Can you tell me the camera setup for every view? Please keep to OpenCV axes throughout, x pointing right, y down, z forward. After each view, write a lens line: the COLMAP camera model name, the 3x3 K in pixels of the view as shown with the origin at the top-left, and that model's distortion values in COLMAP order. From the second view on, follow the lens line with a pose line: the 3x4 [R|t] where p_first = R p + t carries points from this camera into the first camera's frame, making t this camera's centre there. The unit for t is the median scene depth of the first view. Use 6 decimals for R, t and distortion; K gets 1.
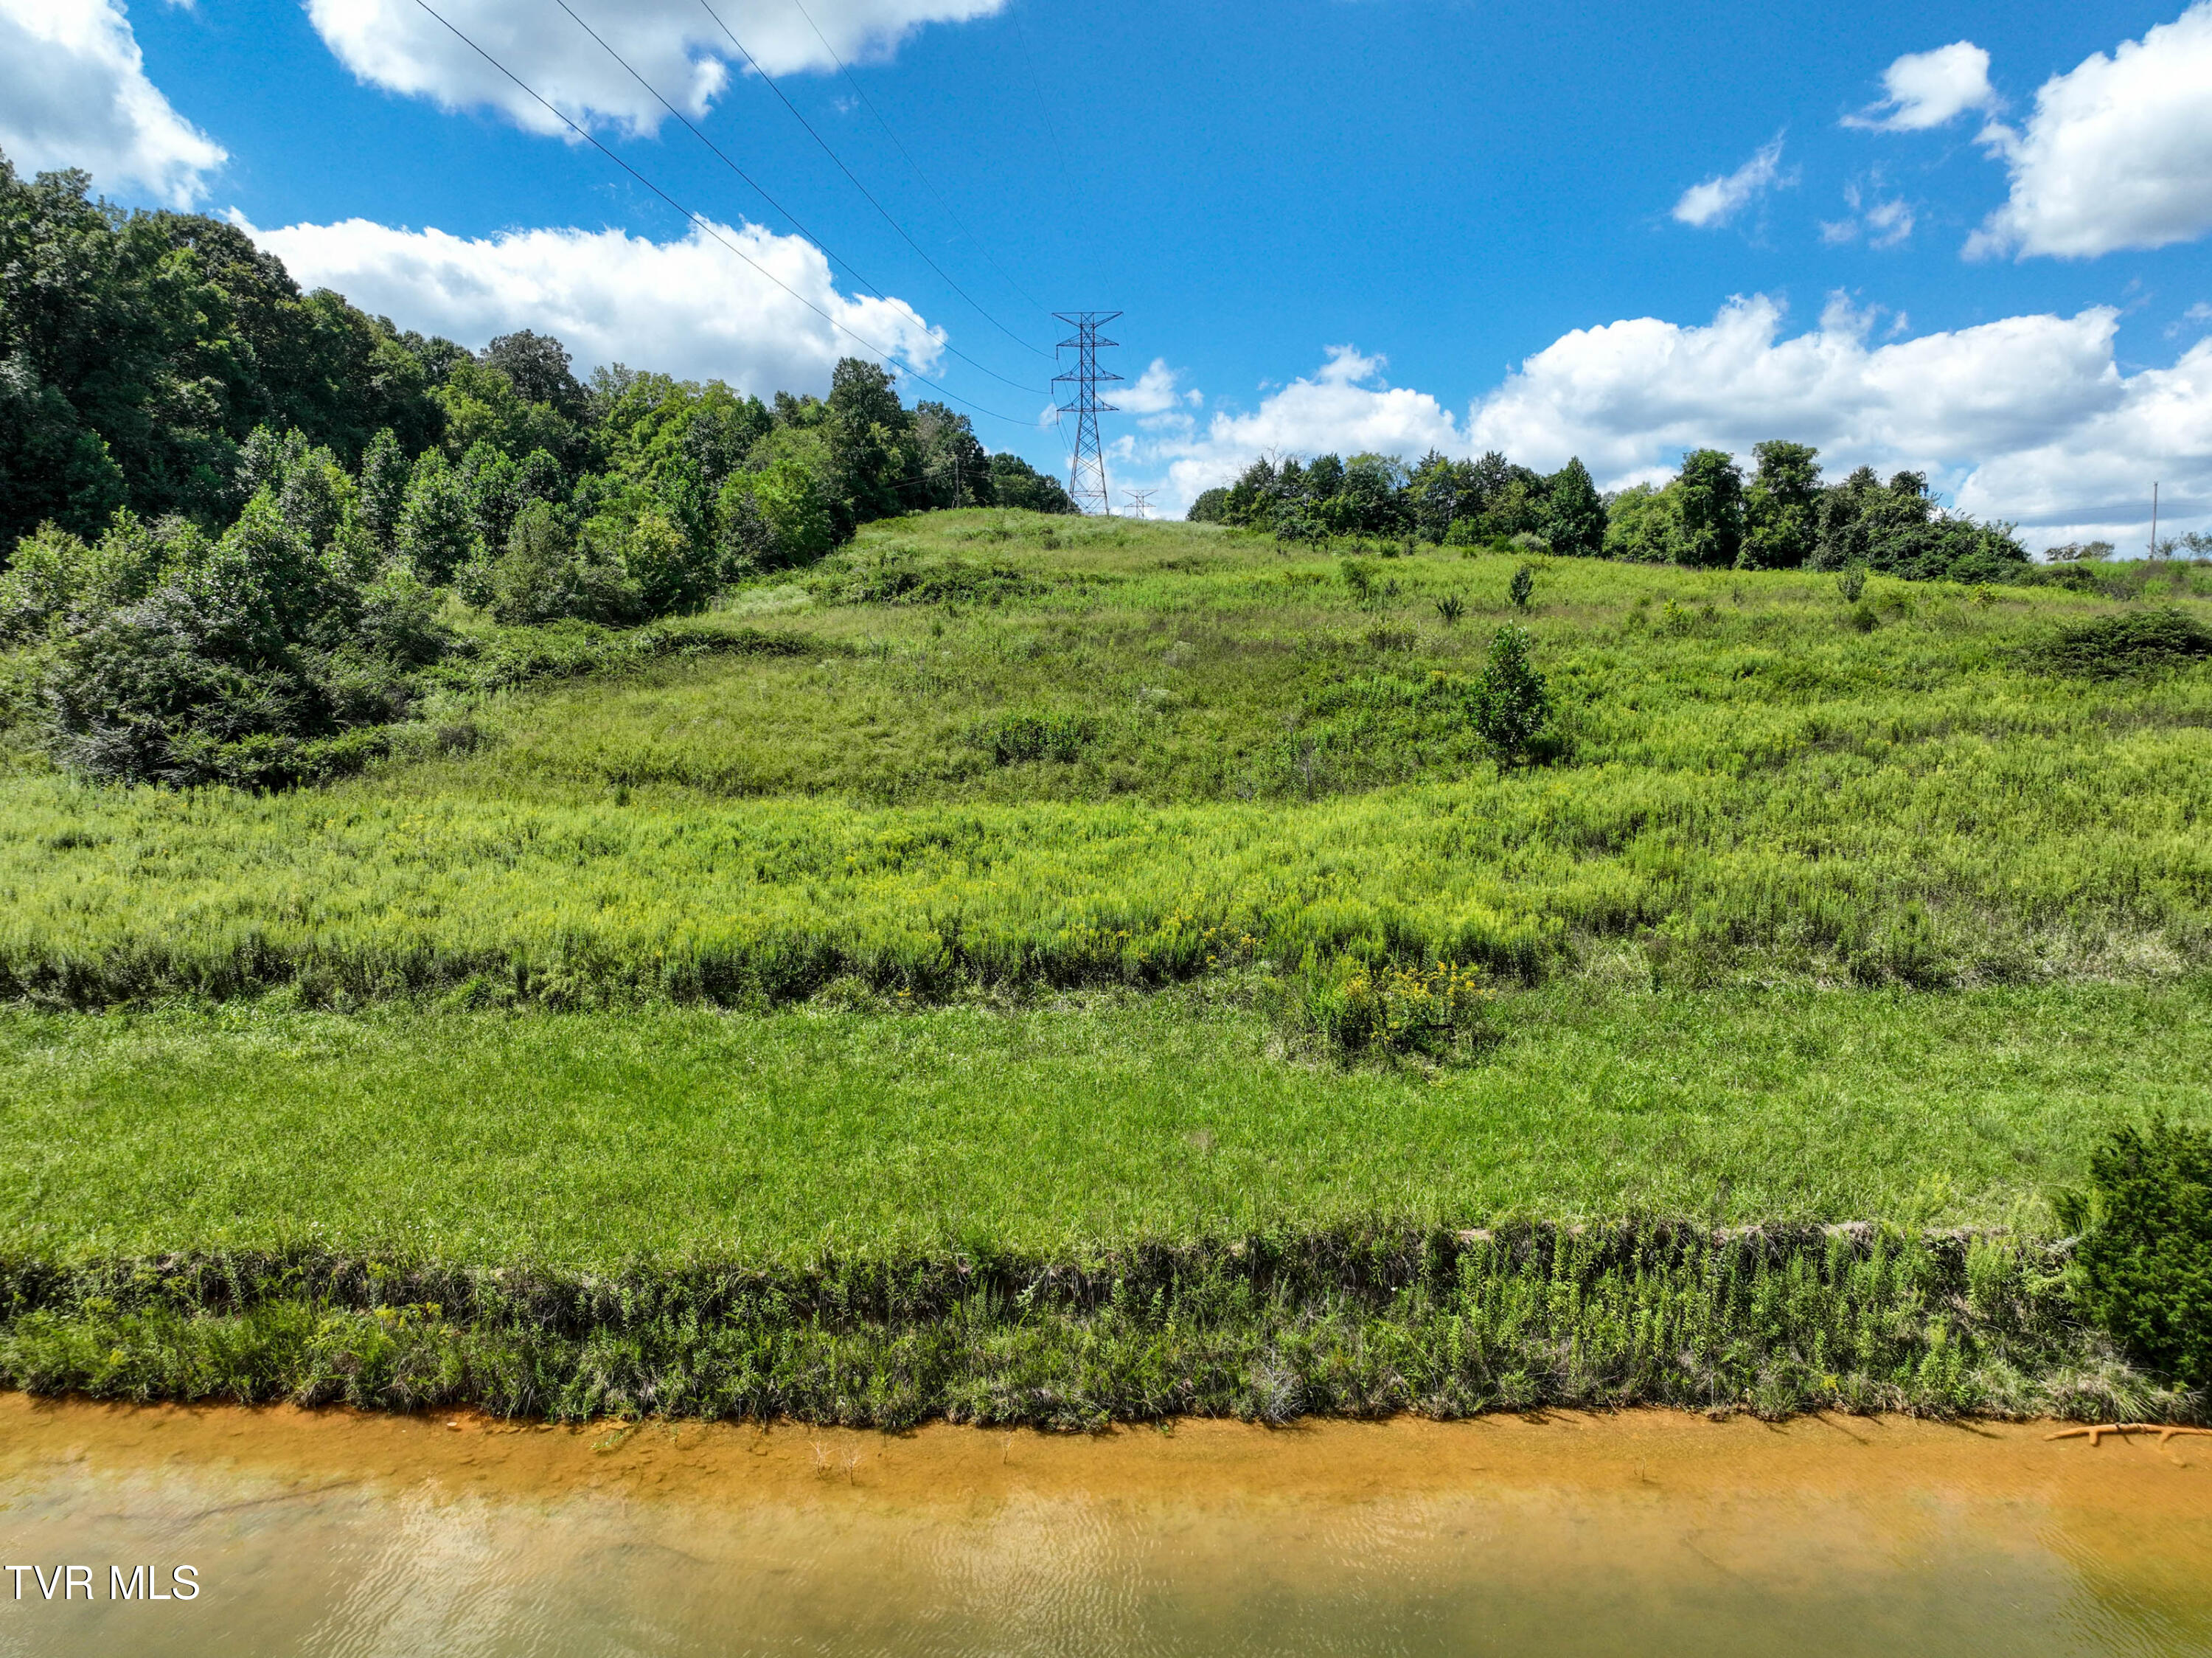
lens RADIAL K [[1557.6, 0, 1093.4], [0, 1557.6, 845.6], [0, 0, 1]] dist [-0.016112, 0.031683]
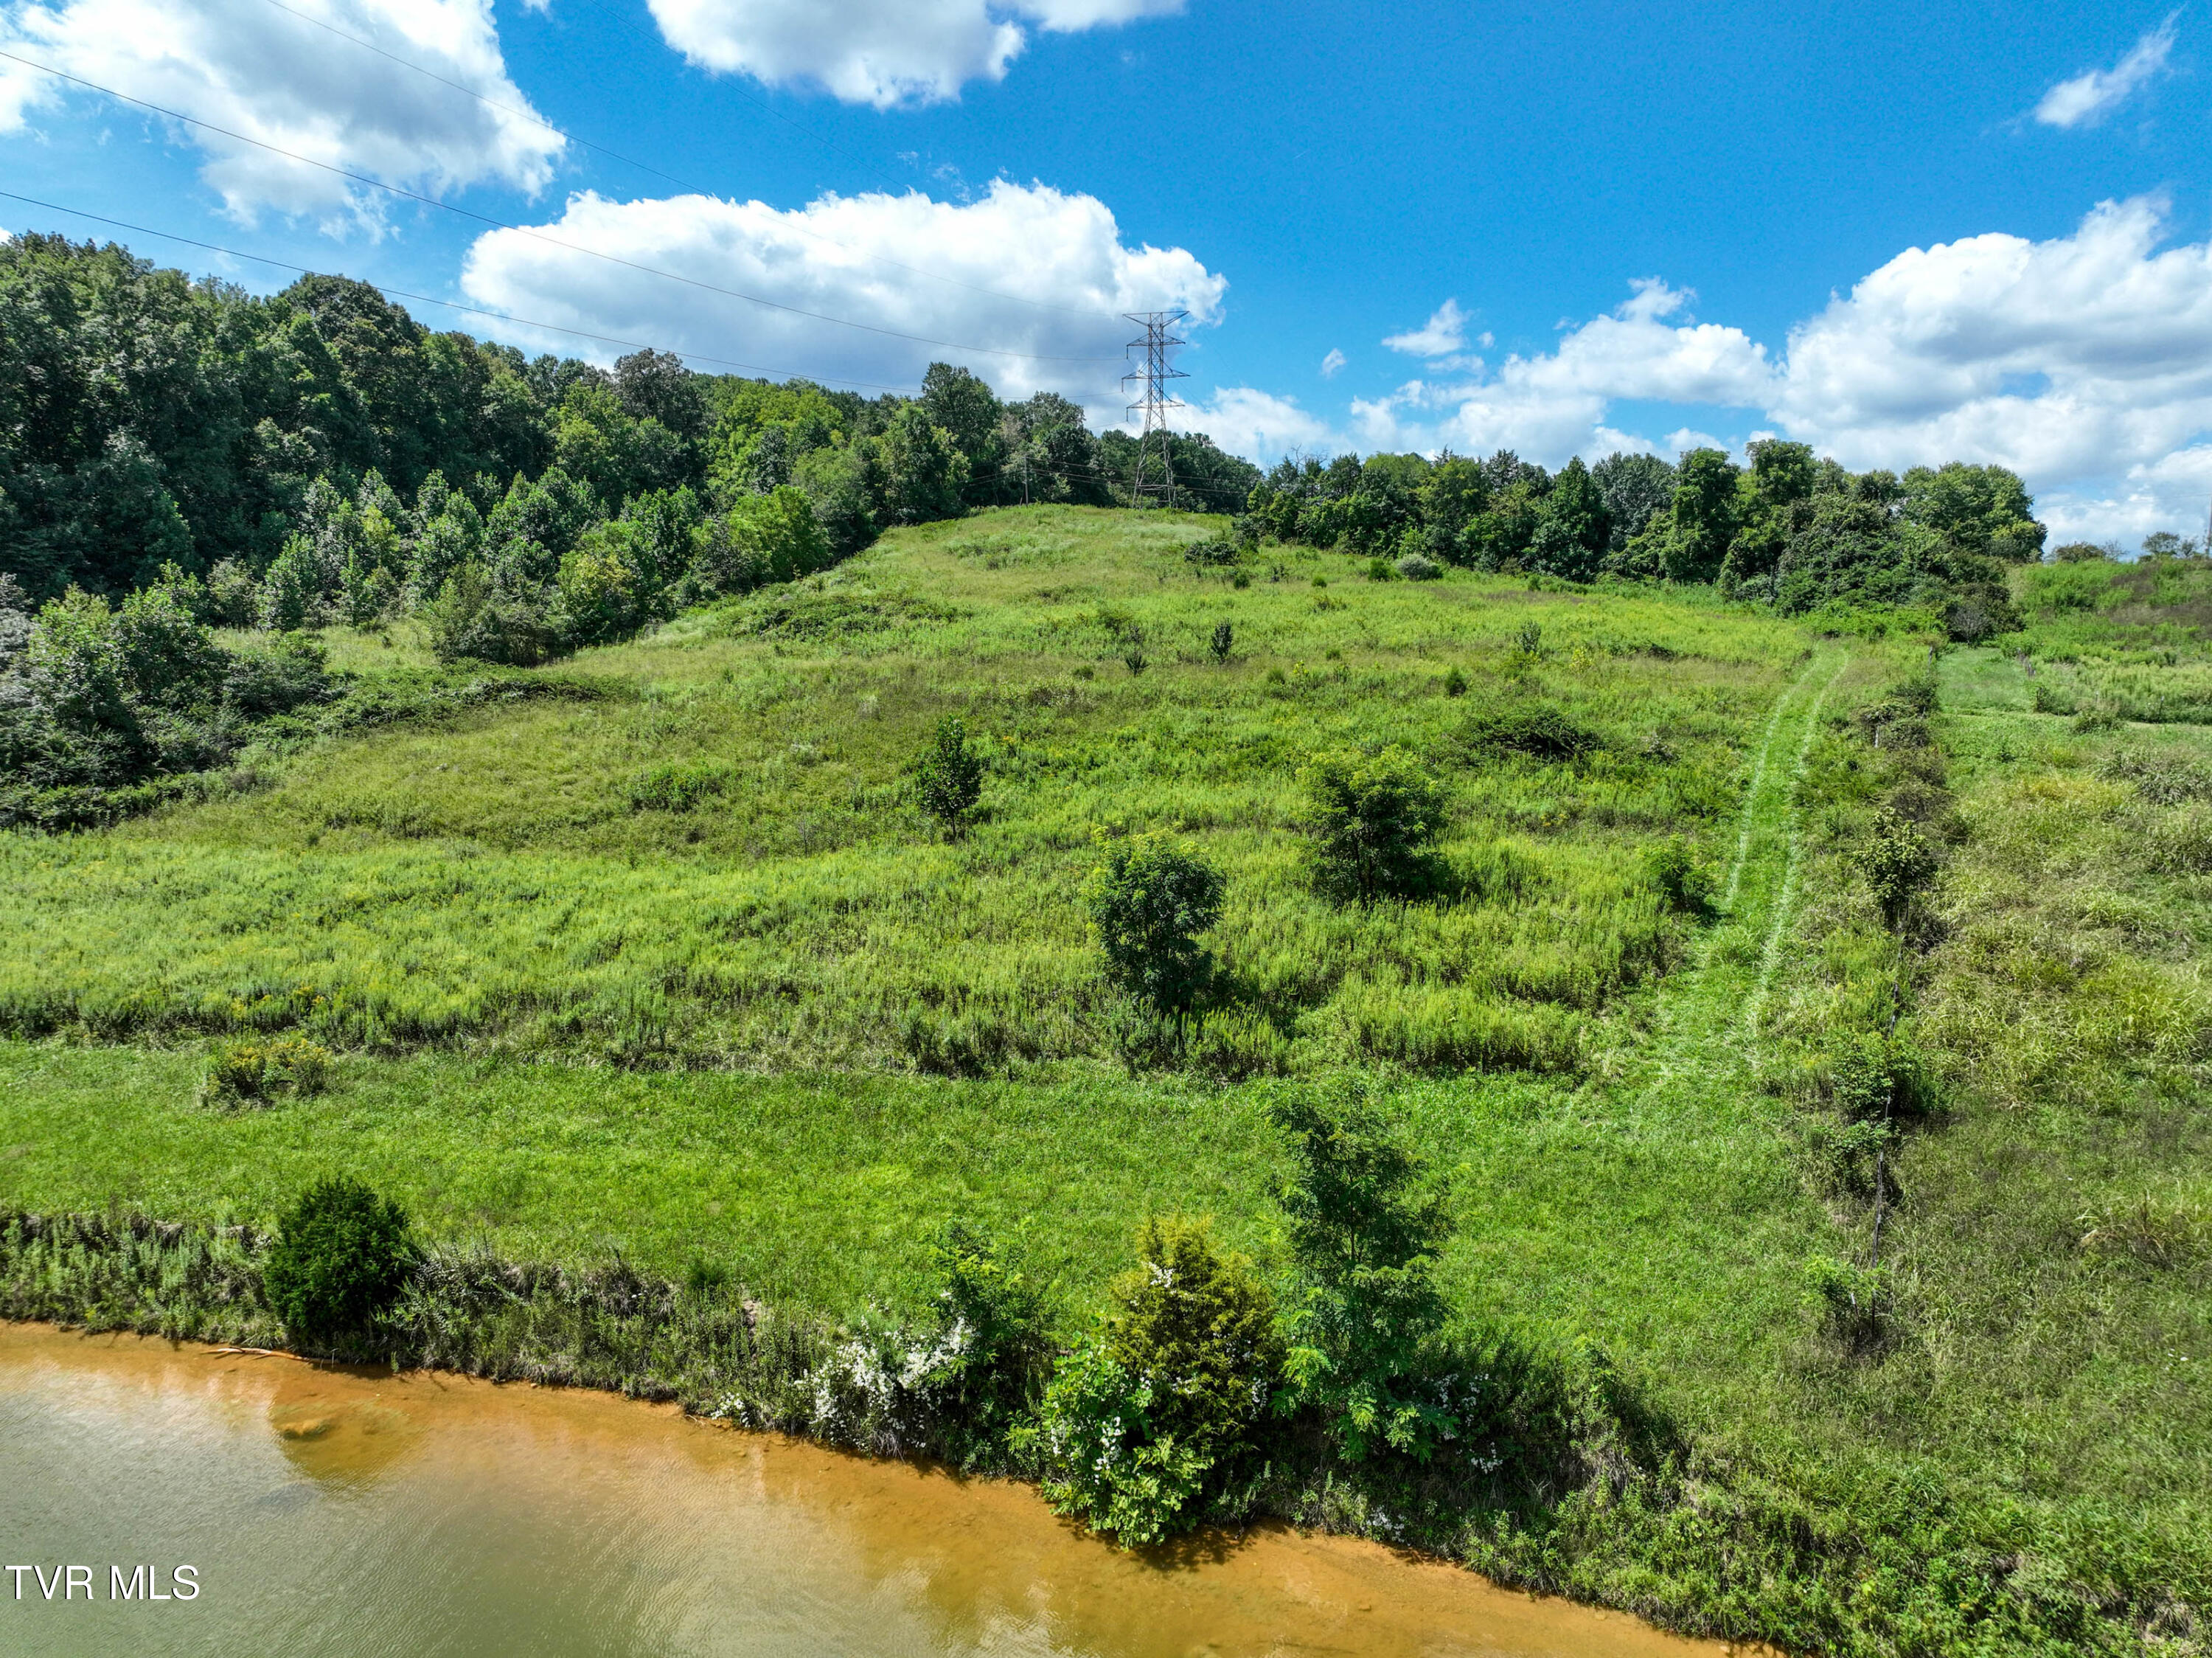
lens RADIAL K [[1557.6, 0, 1104.0], [0, 1557.6, 814.5], [0, 0, 1]] dist [-0.016112, 0.031683]
pose [[0.984179, 0.019075, -0.176146, 0.176831], [-0.016738, 0.999751, 0.014747, -0.026176], [0.176383, -0.011565, 0.984254, -0.042088]]
